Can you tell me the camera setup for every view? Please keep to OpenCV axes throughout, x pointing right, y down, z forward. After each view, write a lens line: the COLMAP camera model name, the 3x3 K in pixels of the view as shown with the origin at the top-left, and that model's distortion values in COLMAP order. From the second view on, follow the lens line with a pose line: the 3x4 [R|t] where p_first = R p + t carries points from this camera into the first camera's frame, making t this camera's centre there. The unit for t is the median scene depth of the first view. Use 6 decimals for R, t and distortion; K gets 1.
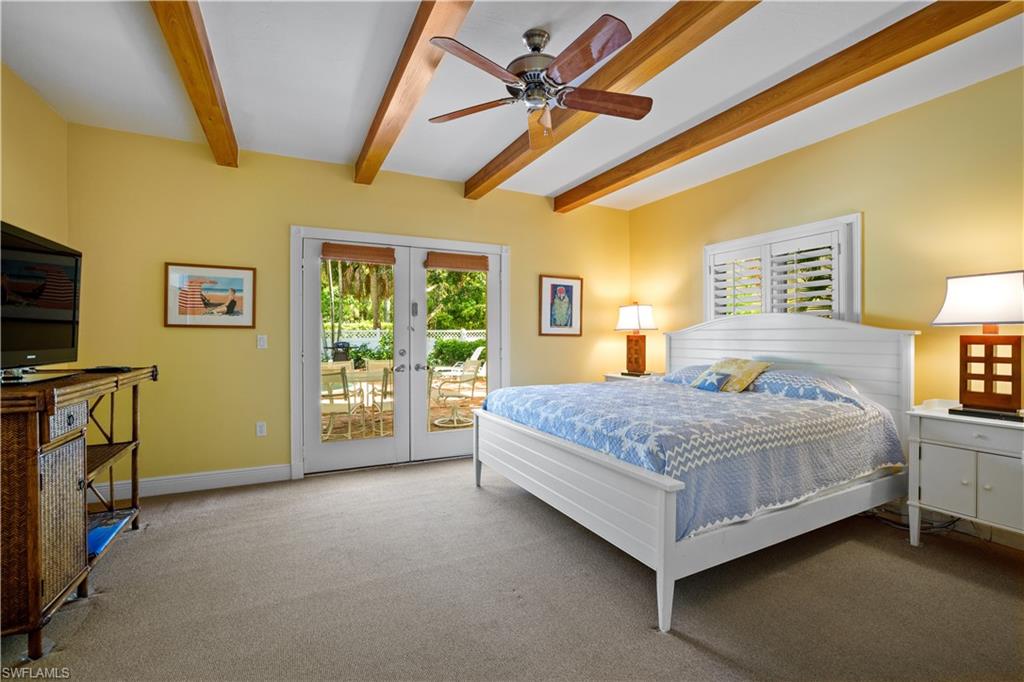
lens RADIAL K [[439.7, 0, 519.1], [0, 439.7, 340.5], [0, 0, 1]] dist [-0.023814, 0.000277]
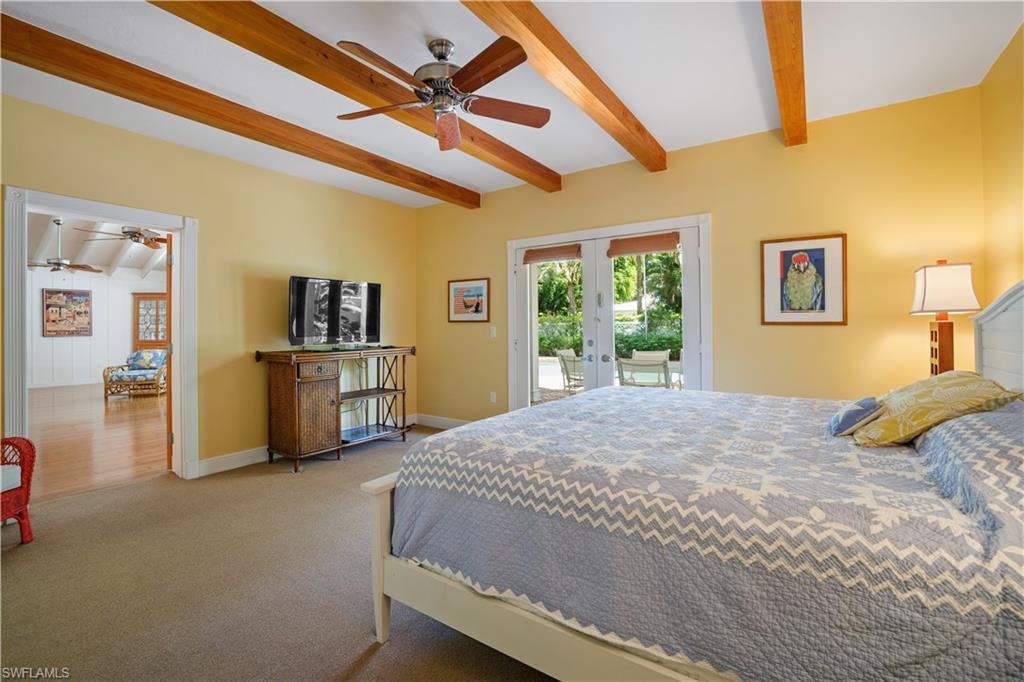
lens RADIAL K [[439.7, 0, 519.4], [0, 439.7, 333.7], [0, 0, 1]] dist [-0.023814, 0.000277]
pose [[0.499338, 0.006440, -0.866383, 0.635883], [-0.002069, 0.999978, 0.006241, -0.000359], [0.866405, -0.001323, 0.499341, 0.396764]]
